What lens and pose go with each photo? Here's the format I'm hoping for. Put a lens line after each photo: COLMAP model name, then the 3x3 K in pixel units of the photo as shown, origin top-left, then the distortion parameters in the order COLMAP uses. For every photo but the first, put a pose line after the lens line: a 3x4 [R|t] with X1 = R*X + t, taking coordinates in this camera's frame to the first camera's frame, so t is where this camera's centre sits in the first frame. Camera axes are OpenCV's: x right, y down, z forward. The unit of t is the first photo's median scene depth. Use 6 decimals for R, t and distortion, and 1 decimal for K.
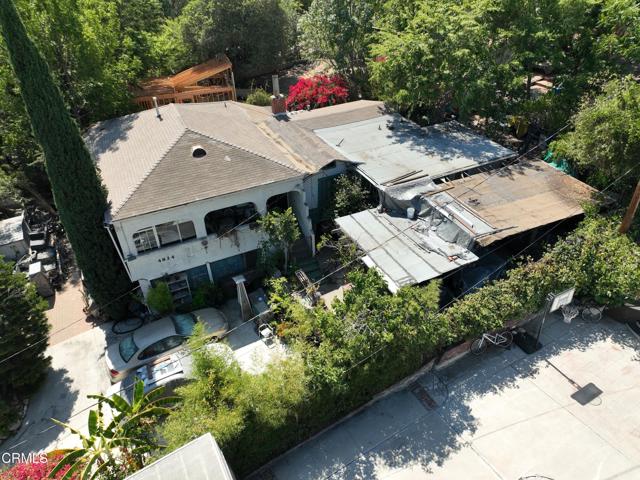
lens RADIAL K [[450.4, 0, 322.2], [0, 450.4, 238.5], [0, 0, 1]] dist [0.008537, 0.004887]
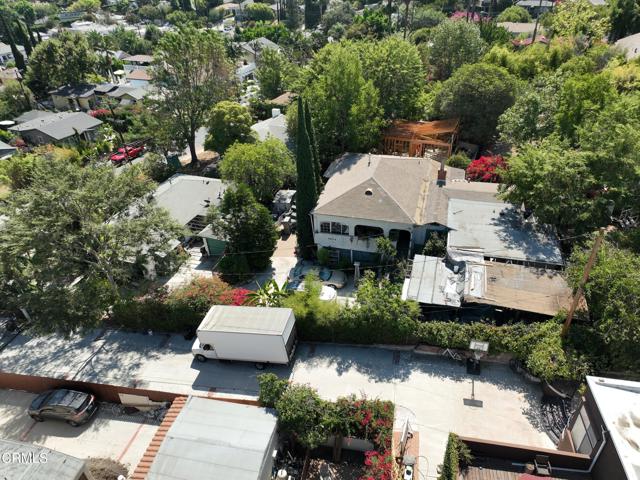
lens RADIAL K [[450.4, 0, 322.2], [0, 450.4, 238.5], [0, 0, 1]] dist [0.008537, 0.004887]
pose [[0.750257, 0.373570, -0.545490, 0.677051], [-0.360561, 0.922763, 0.136031, -0.204653], [0.554175, 0.094624, 0.827004, -0.626833]]
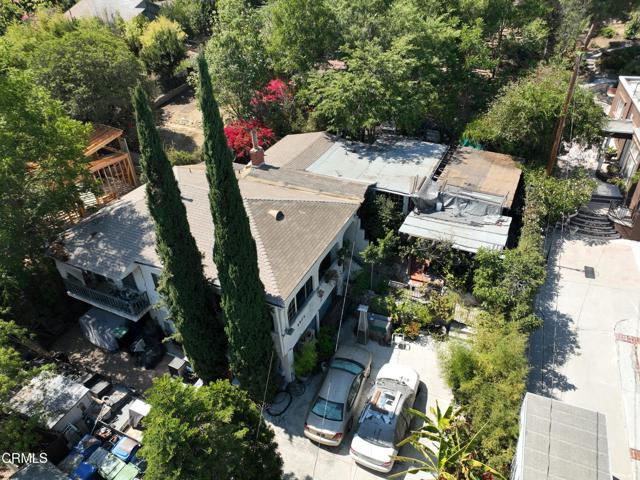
lens RADIAL K [[450.4, 0, 322.2], [0, 450.4, 238.5], [0, 0, 1]] dist [0.008537, 0.004887]
pose [[0.778495, -0.340740, 0.527107, -0.779205], [0.356886, 0.931146, 0.074833, -0.187597], [-0.516312, 0.129859, 0.846498, 0.080273]]
